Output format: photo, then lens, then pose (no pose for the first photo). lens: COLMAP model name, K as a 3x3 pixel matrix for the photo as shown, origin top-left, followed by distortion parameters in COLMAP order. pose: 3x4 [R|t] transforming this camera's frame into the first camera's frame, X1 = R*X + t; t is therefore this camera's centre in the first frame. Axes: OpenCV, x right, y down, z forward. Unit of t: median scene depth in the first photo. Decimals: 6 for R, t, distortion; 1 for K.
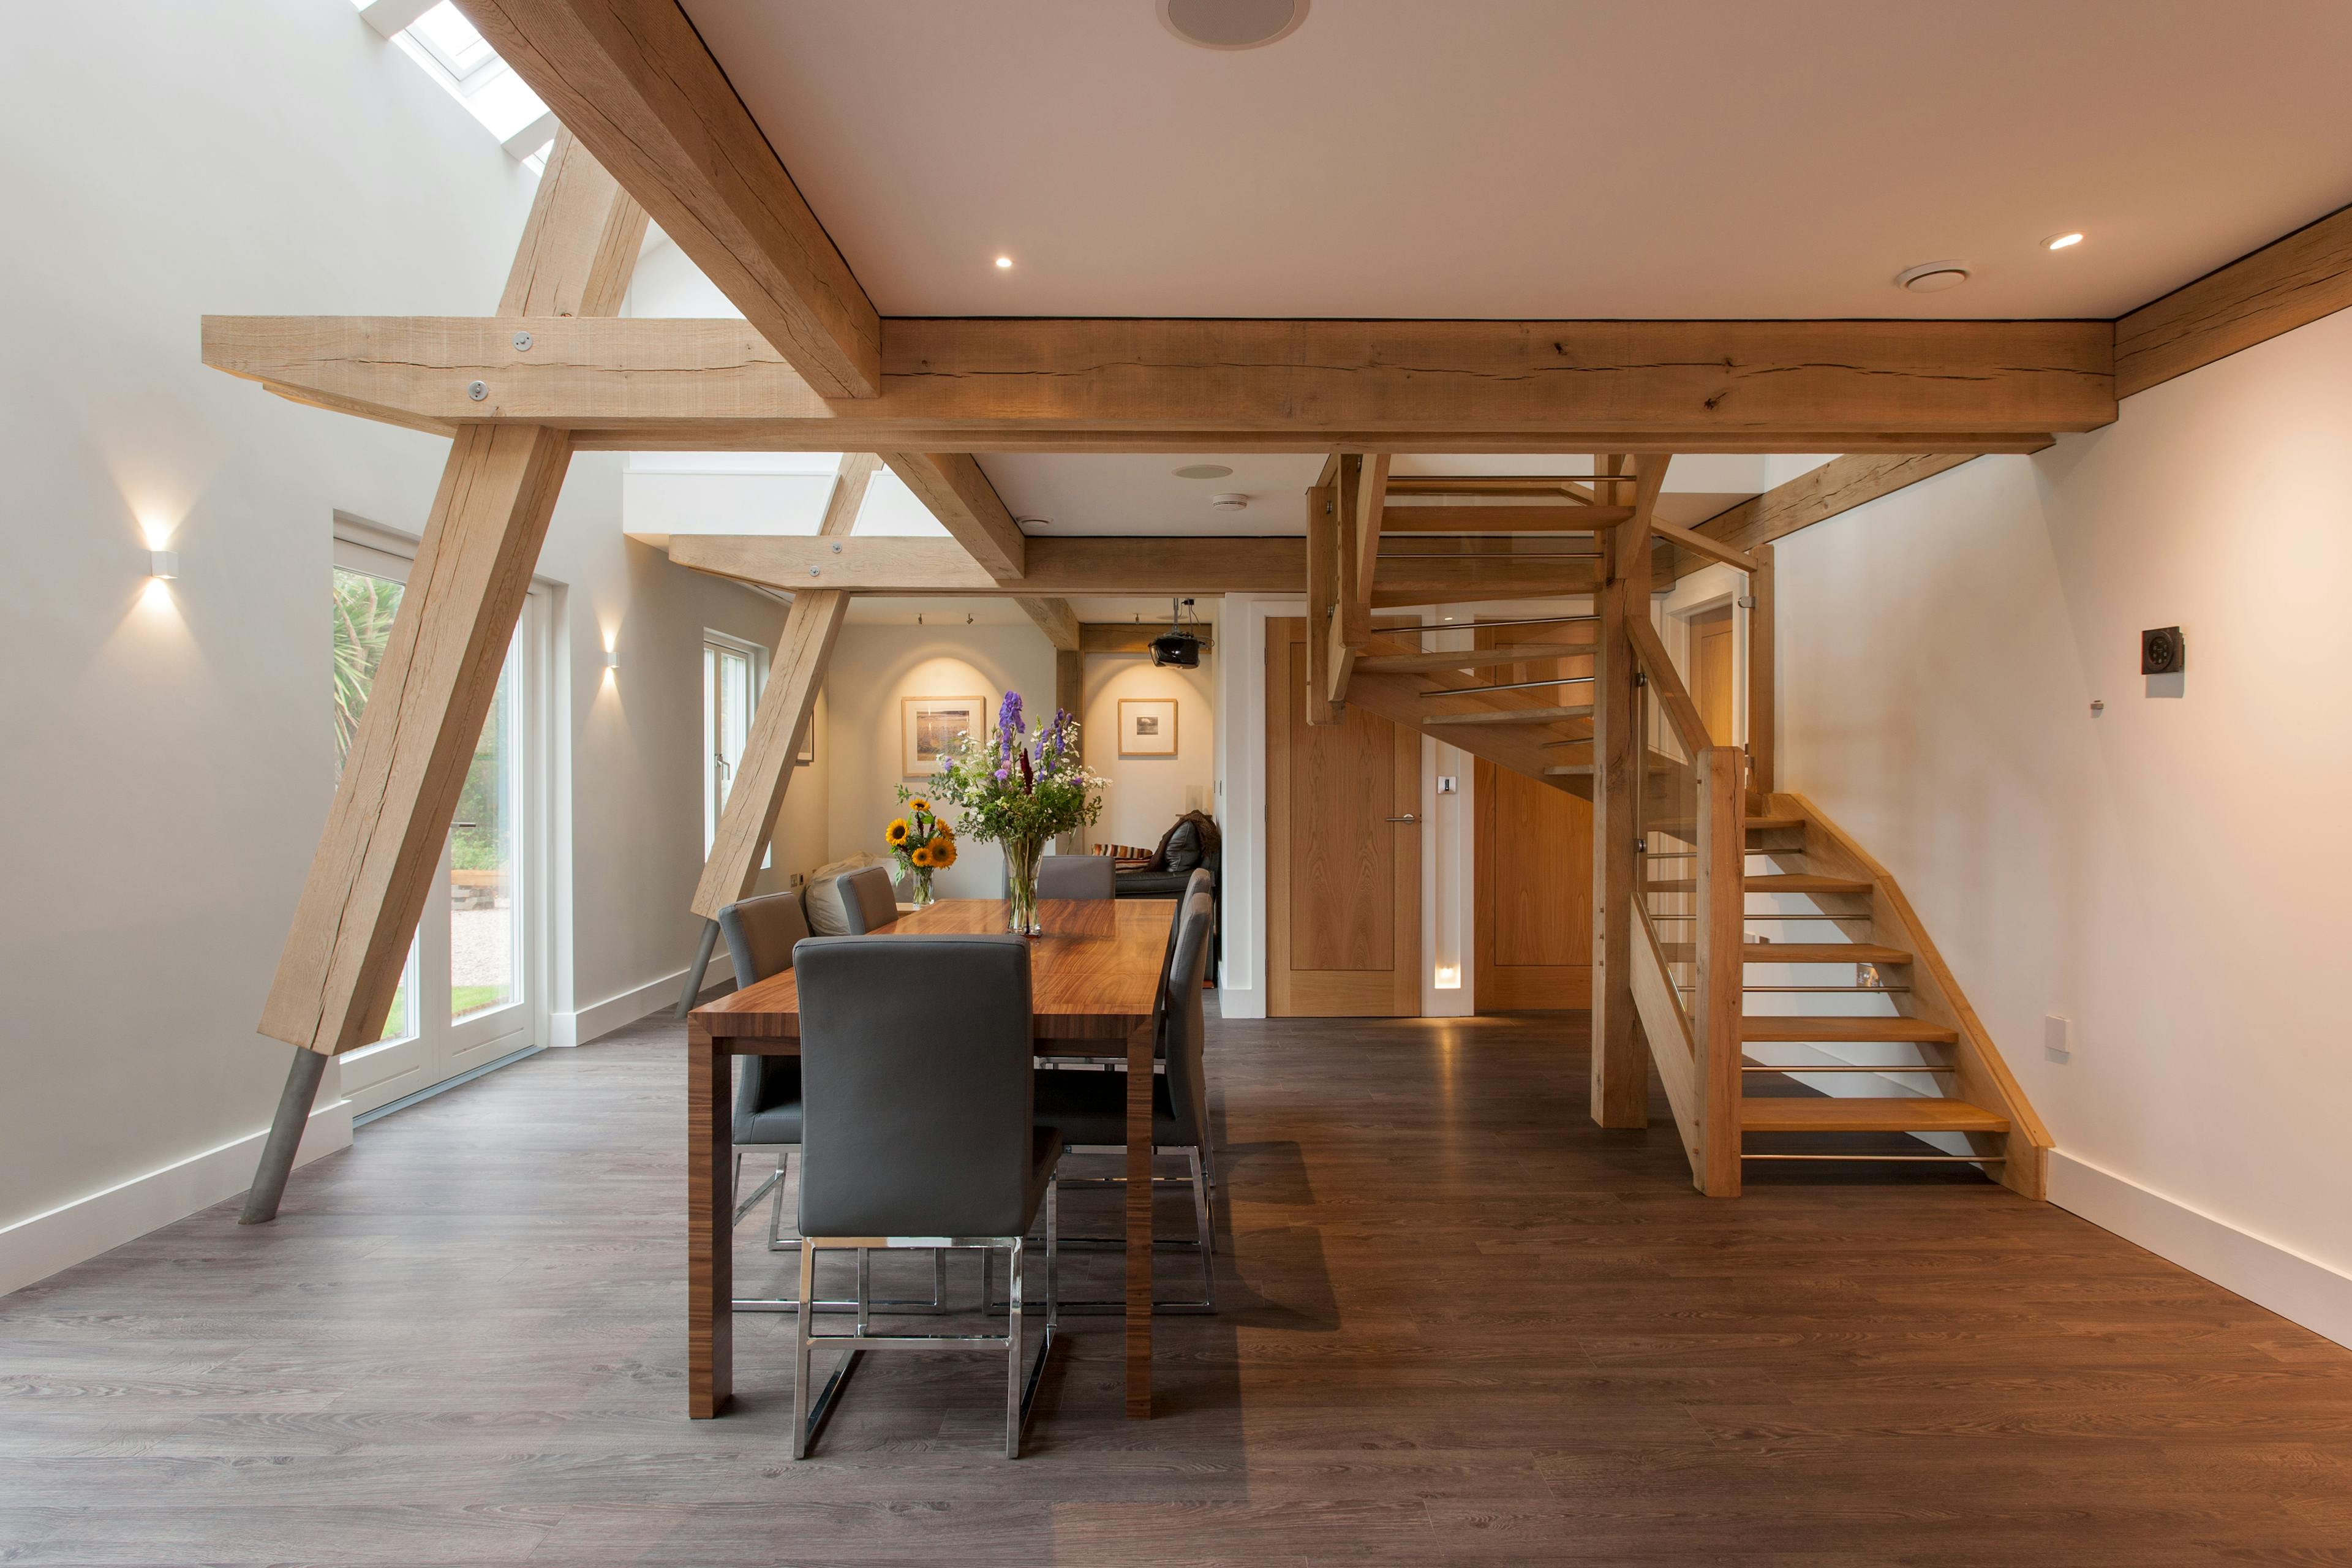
lens RADIAL K [[1260.7, 0, 1176.0], [0, 1260.7, 784.0], [0, 0, 1]] dist [-0.015483, 0.015026]
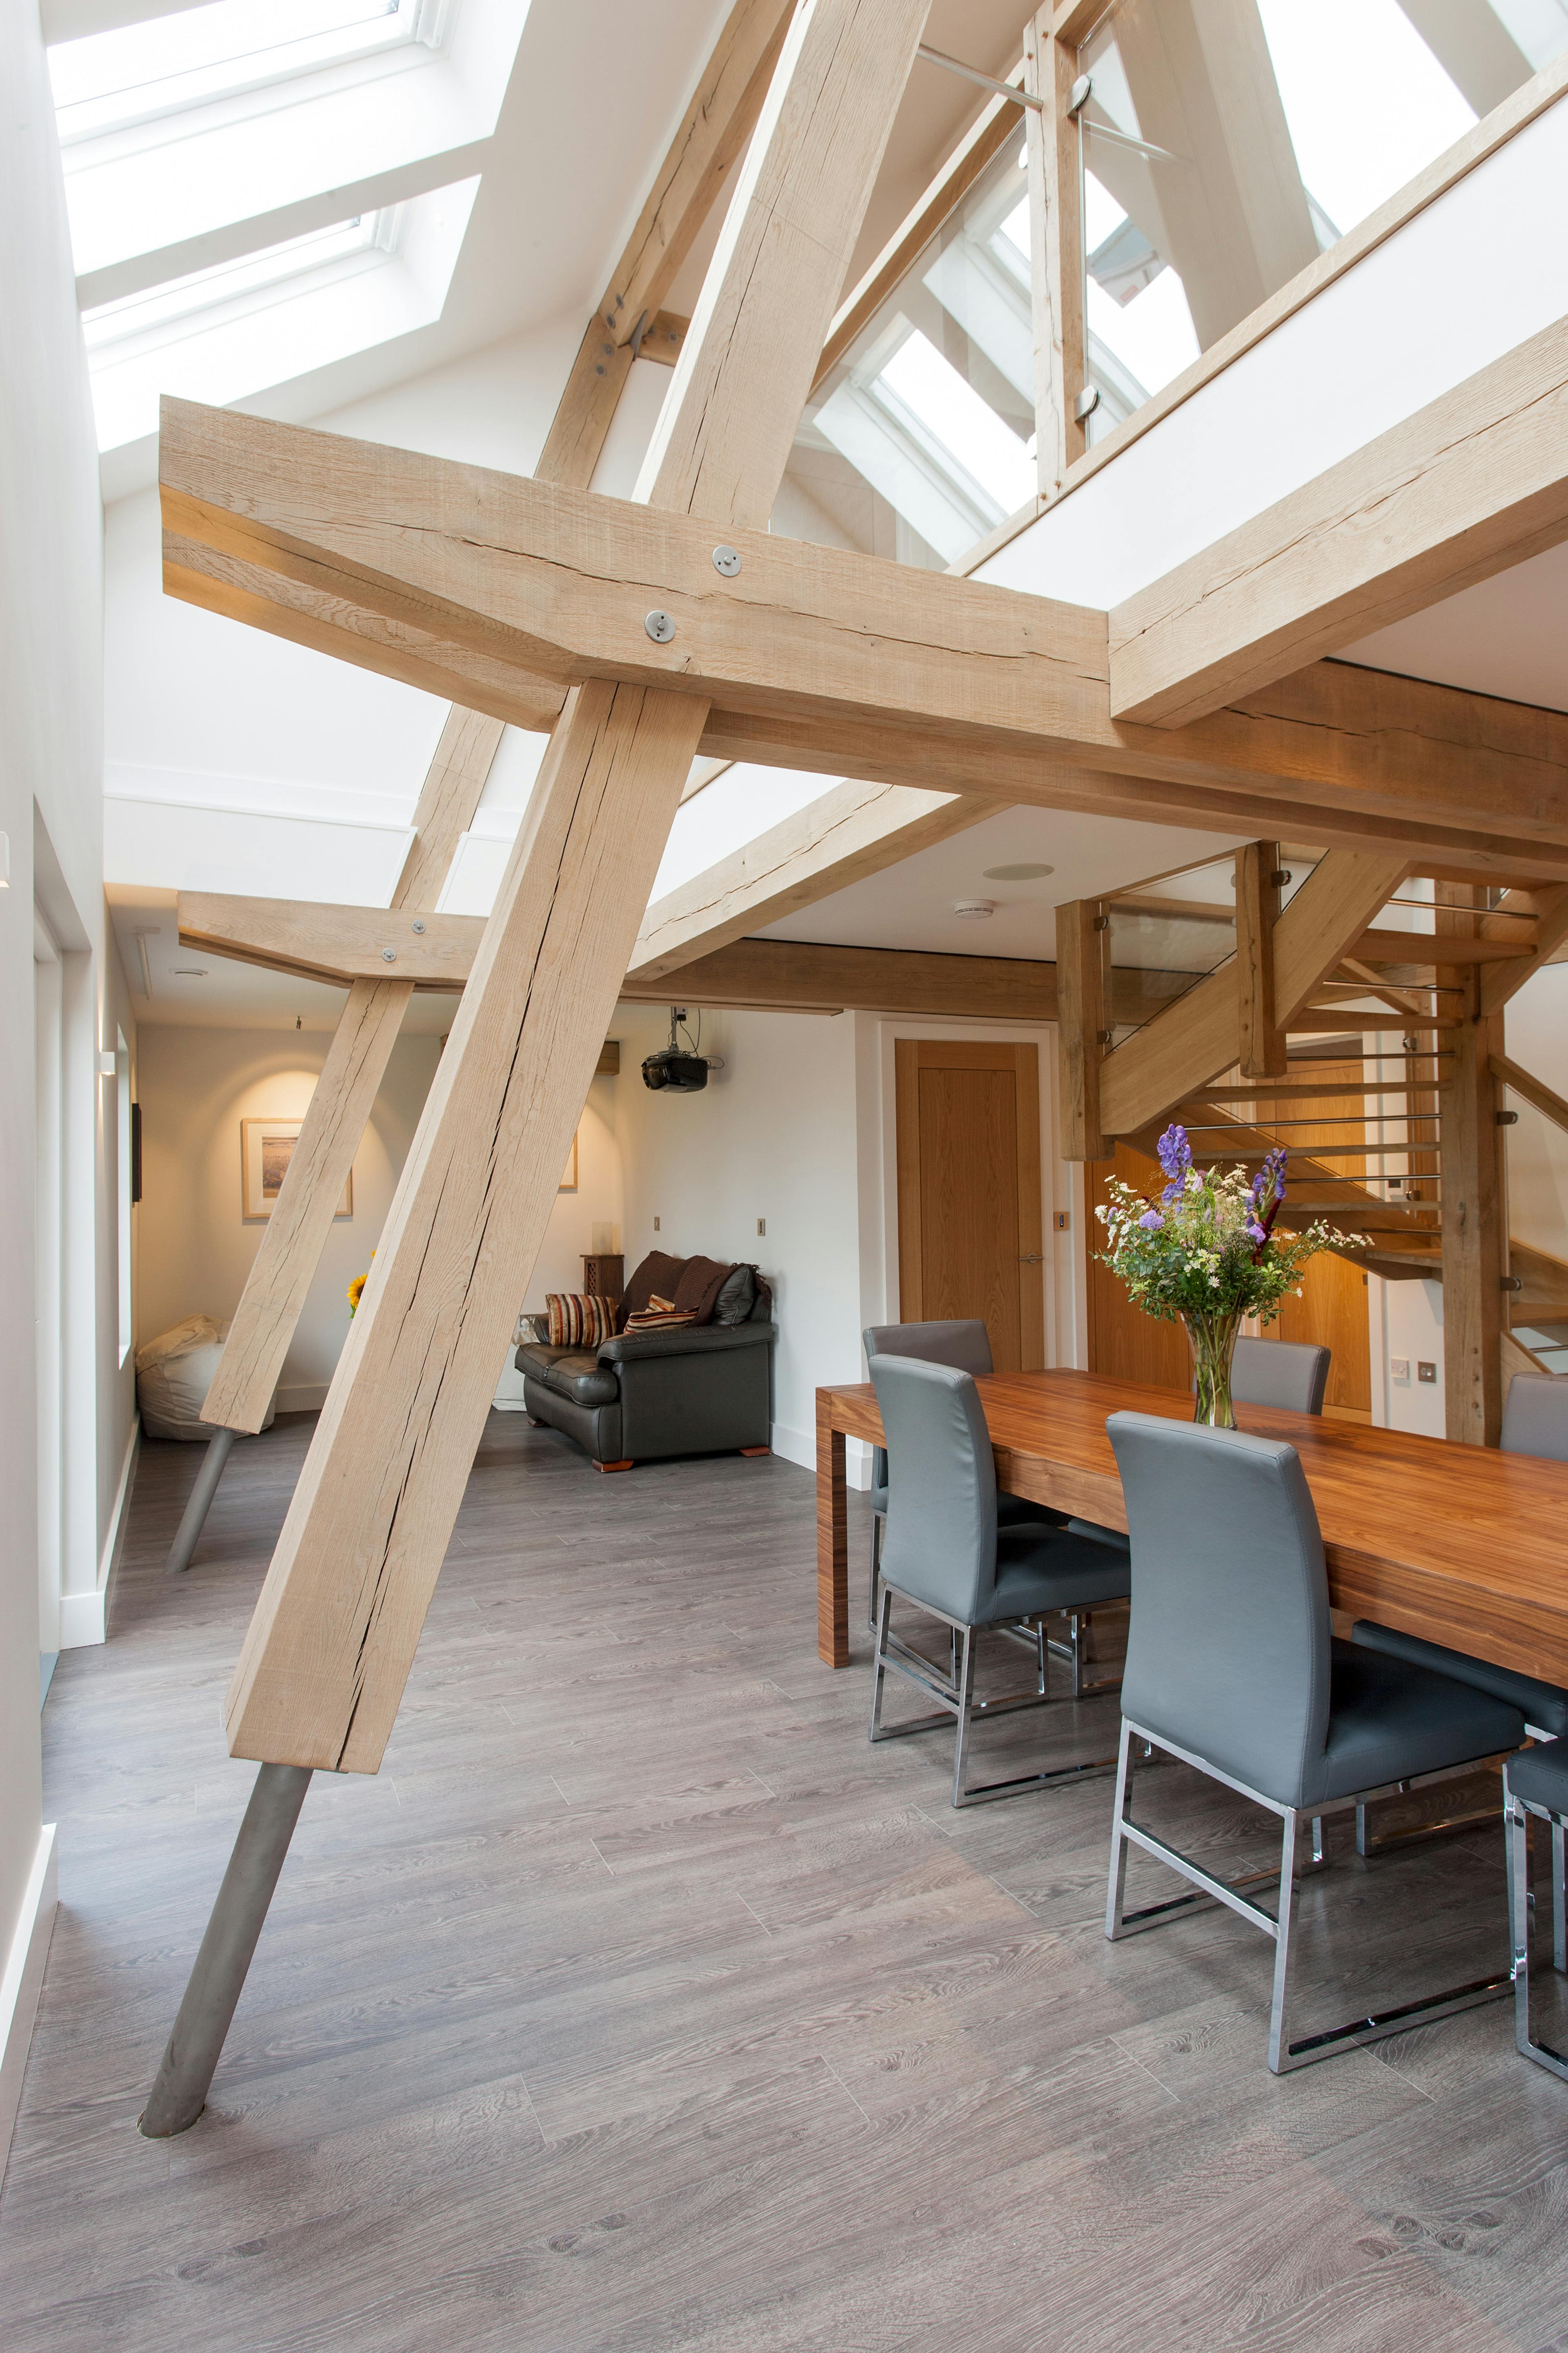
lens RADIAL K [[1261.1, 0, 742.4], [0, 1261.1, 1162.7], [0, 0, 1]] dist [-0.015483, 0.015026]
pose [[0.913920, -0.001624, 0.405892, -0.605179], [0.015873, 0.999370, -0.031740, -0.025201], [-0.405584, 0.035451, 0.913370, 0.341346]]
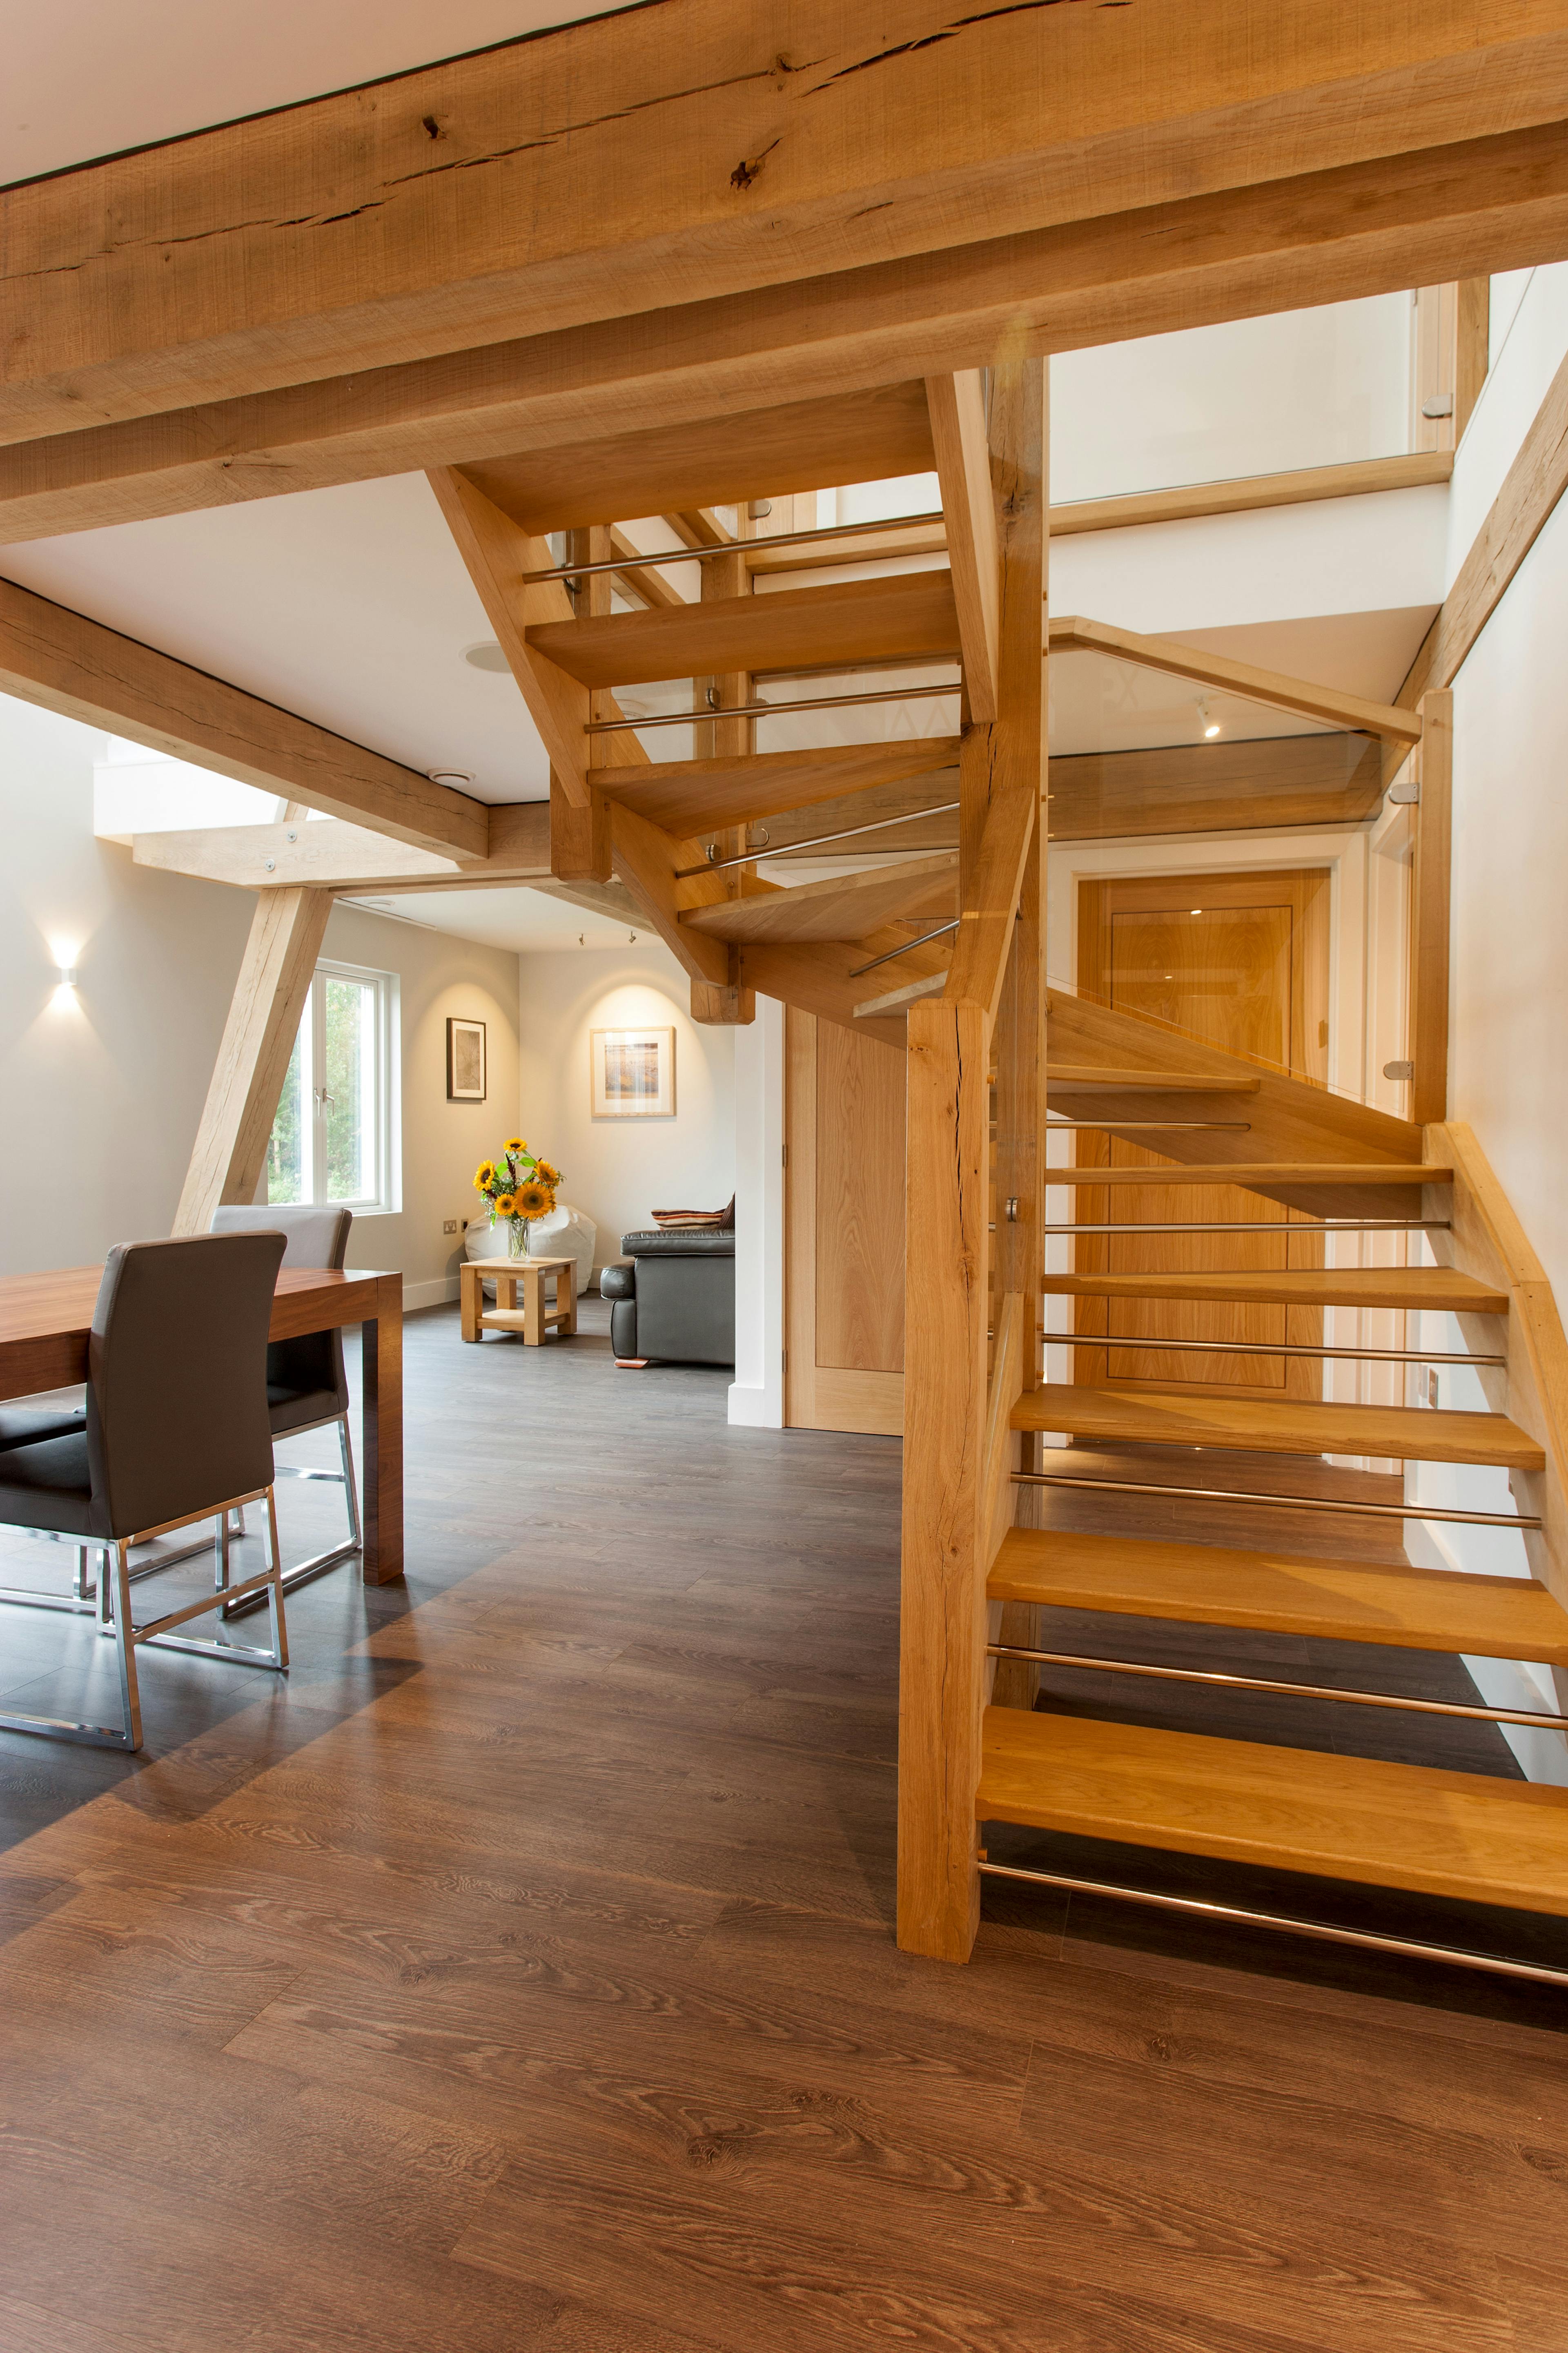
lens RADIAL K [[1218.6, 0, 792.2], [0, 1218.6, 1159.2], [0, 0, 1]] dist [0.003916, 0.001641]
pose [[0.954993, 0.009967, -0.296461, 0.446845], [-0.004273, 0.999794, 0.019849, 0.017537], [0.296597, -0.017689, 0.954839, 0.475360]]
